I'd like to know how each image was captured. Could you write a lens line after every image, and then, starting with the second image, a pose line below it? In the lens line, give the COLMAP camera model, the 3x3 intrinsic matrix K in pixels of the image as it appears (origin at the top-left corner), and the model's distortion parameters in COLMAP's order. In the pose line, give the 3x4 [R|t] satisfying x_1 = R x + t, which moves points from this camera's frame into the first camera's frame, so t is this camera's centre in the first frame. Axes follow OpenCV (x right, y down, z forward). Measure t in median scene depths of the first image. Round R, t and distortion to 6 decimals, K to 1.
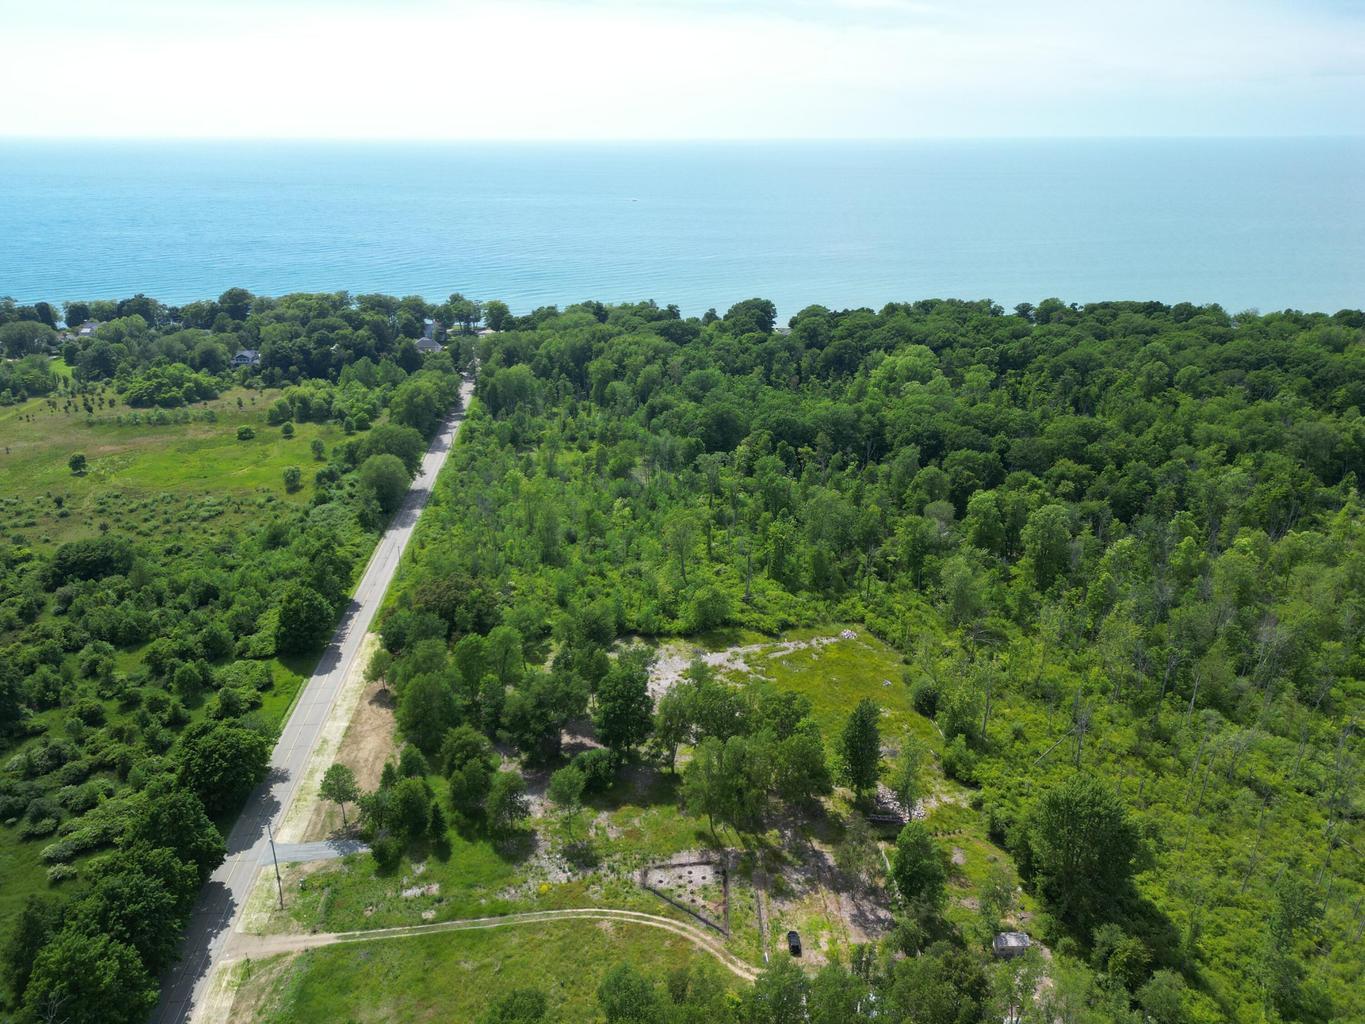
lens RADIAL K [[952.4, 0, 681.0], [0, 952.4, 515.7], [0, 0, 1]] dist [0.072966, -0.071861]
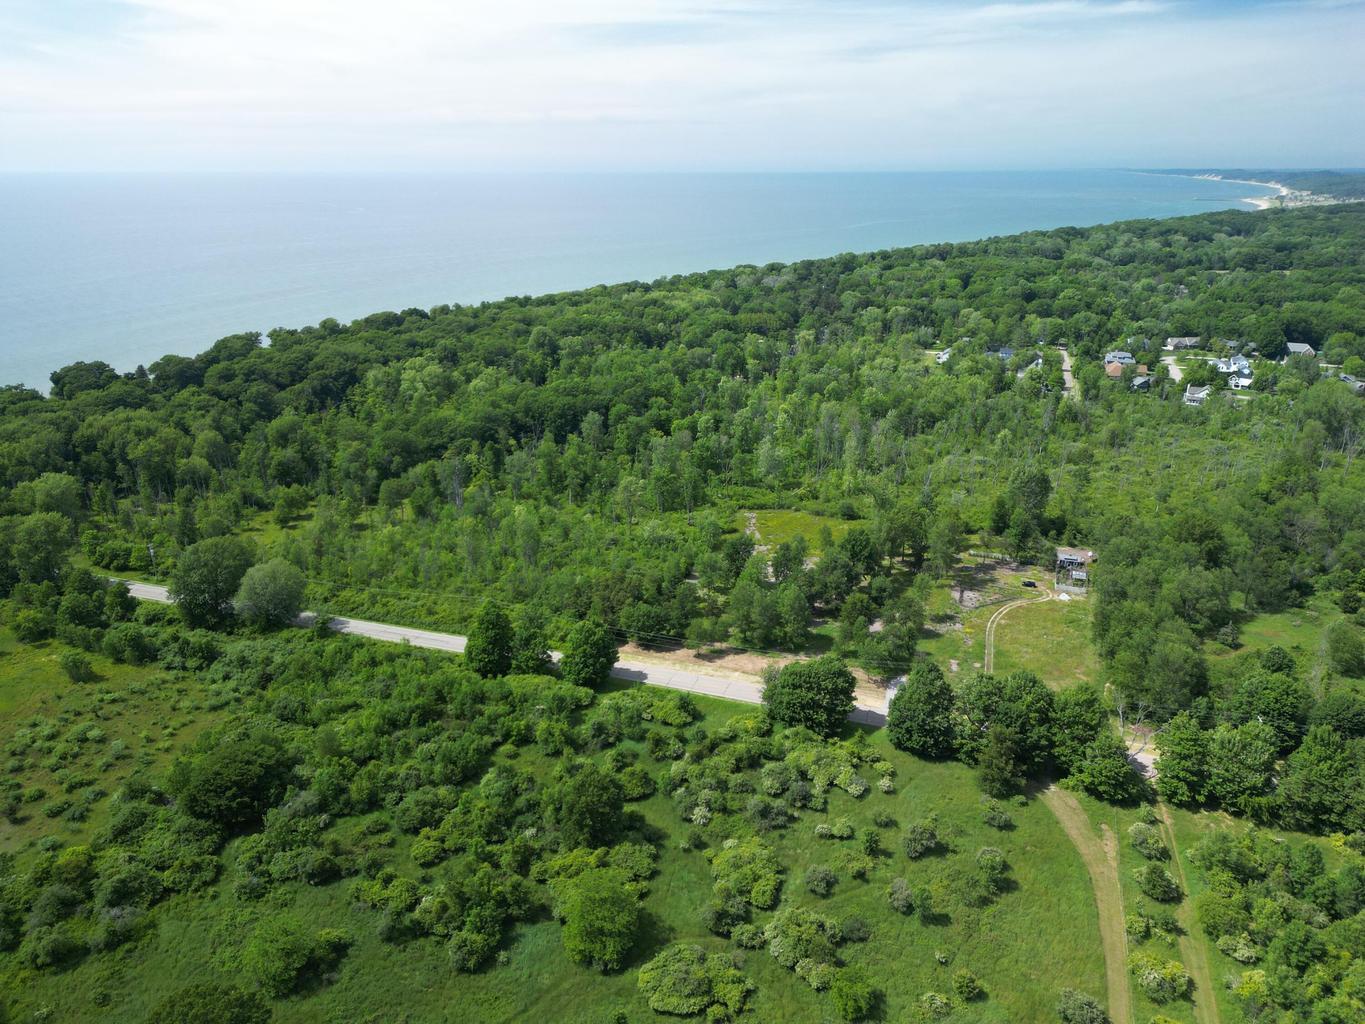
lens RADIAL K [[952.4, 0, 688.9], [0, 952.4, 519.7], [0, 0, 1]] dist [0.072966, -0.071861]
pose [[0.427900, -0.316682, 0.846531, -1.085898], [0.340121, 0.924180, 0.173808, -0.152903], [-0.837388, 0.213551, 0.503167, 0.347892]]
